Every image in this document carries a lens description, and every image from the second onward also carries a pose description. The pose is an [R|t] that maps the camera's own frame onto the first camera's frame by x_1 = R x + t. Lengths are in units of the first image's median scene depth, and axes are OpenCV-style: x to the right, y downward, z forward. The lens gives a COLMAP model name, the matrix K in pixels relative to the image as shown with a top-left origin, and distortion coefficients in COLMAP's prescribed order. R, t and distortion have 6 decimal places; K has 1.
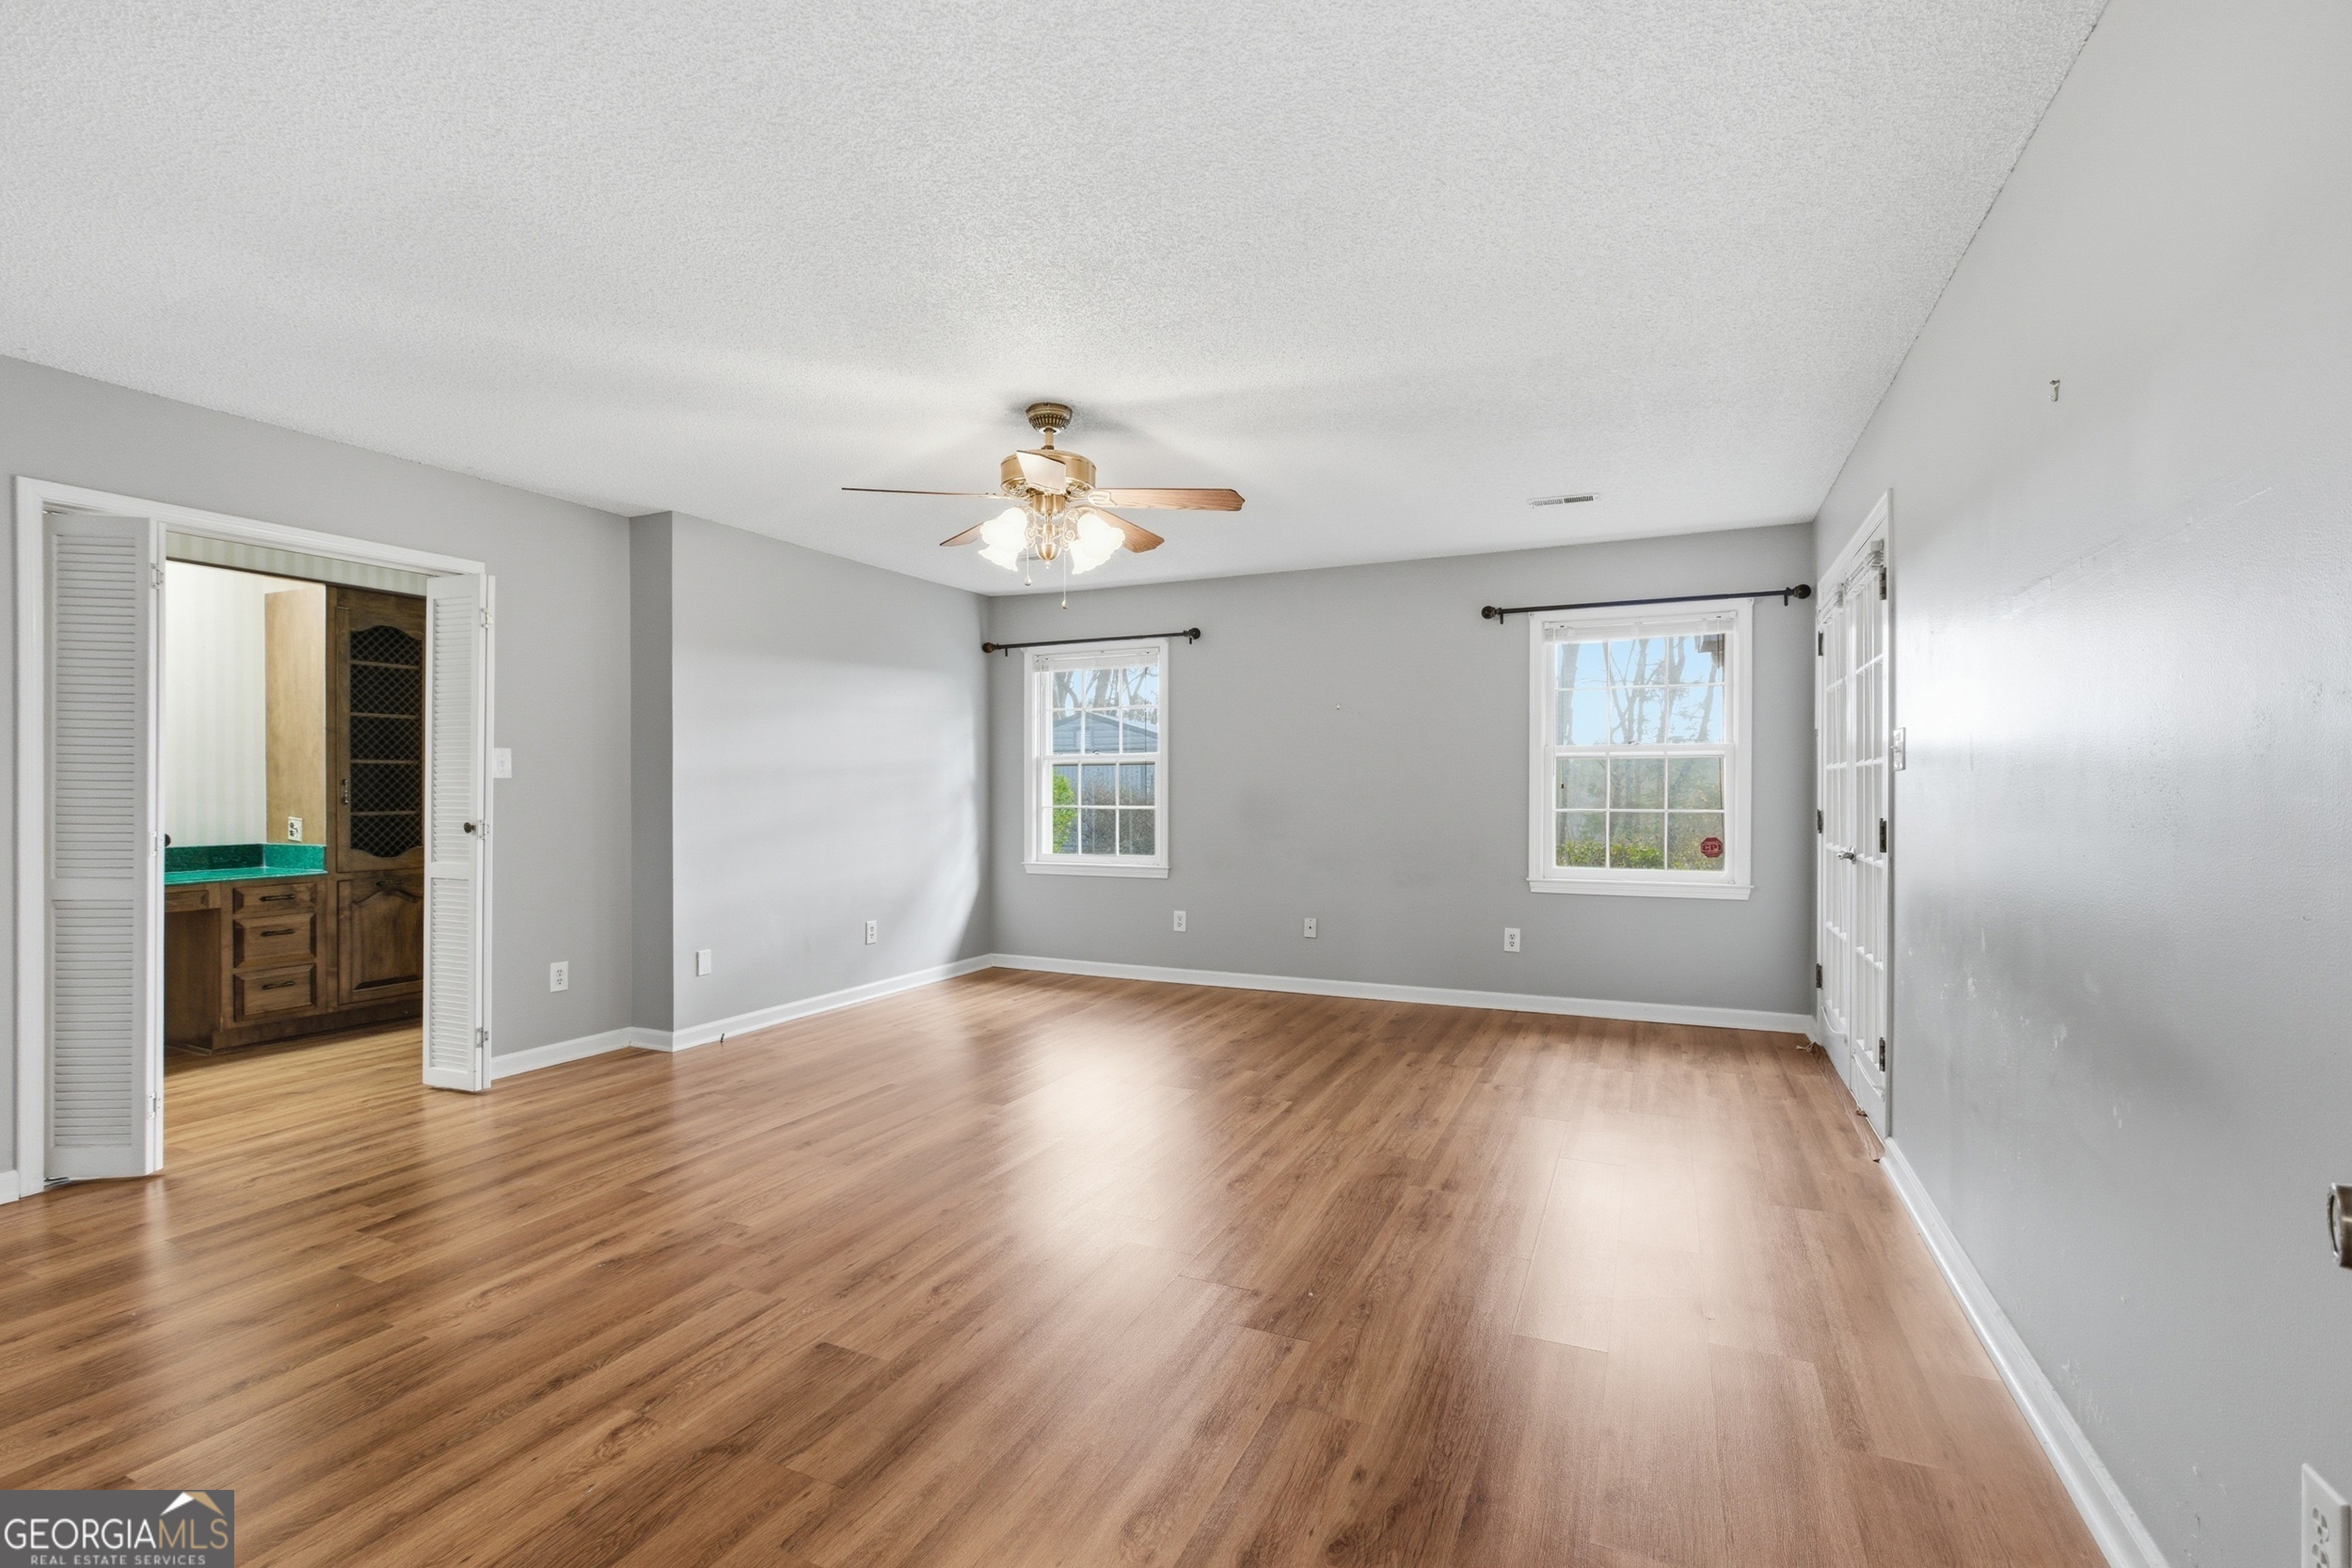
lens RADIAL K [[1025.0, 0, 1170.7], [0, 1025.0, 788.2], [0, 0, 1]] dist [-0.011231, 0.000995]
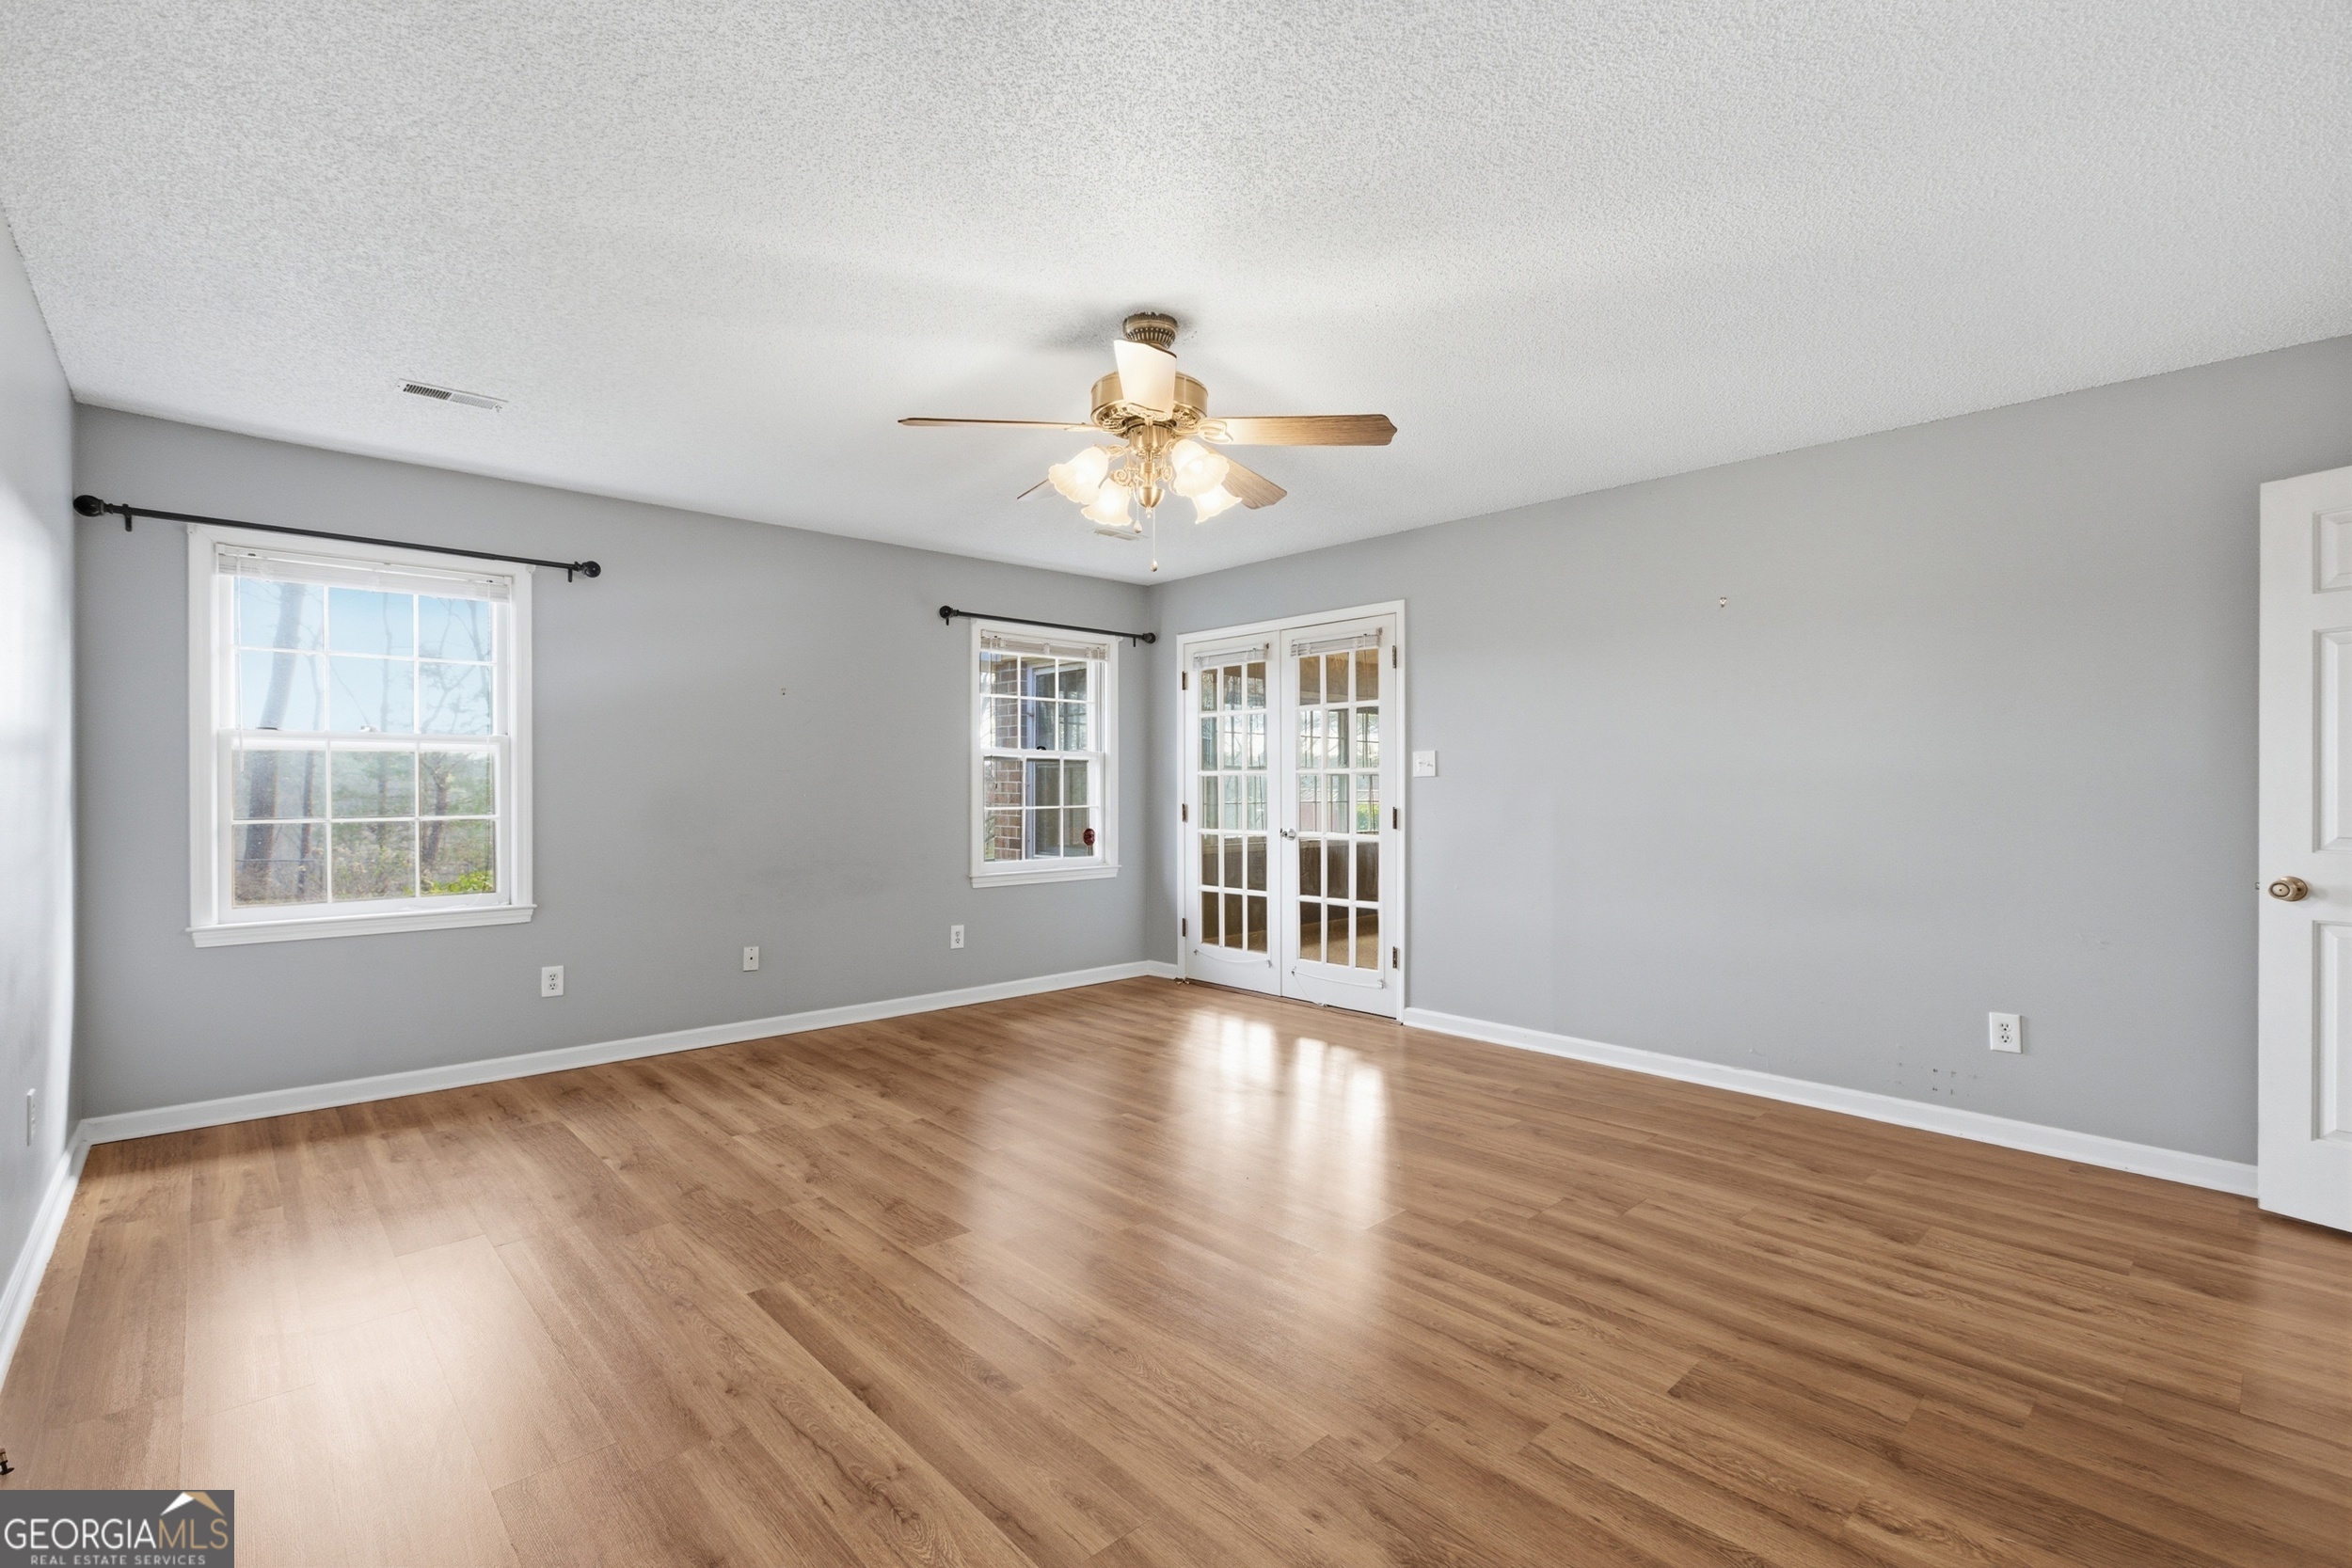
lens RADIAL K [[1025.0, 0, 1170.7], [0, 1025.0, 788.2], [0, 0, 1]] dist [-0.011231, 0.000995]
pose [[0.403665, -0.000287, 0.914907, -0.810962], [0.001287, 0.999999, -0.000254, 0.001262], [-0.914906, 0.001280, 0.403665, 0.622422]]
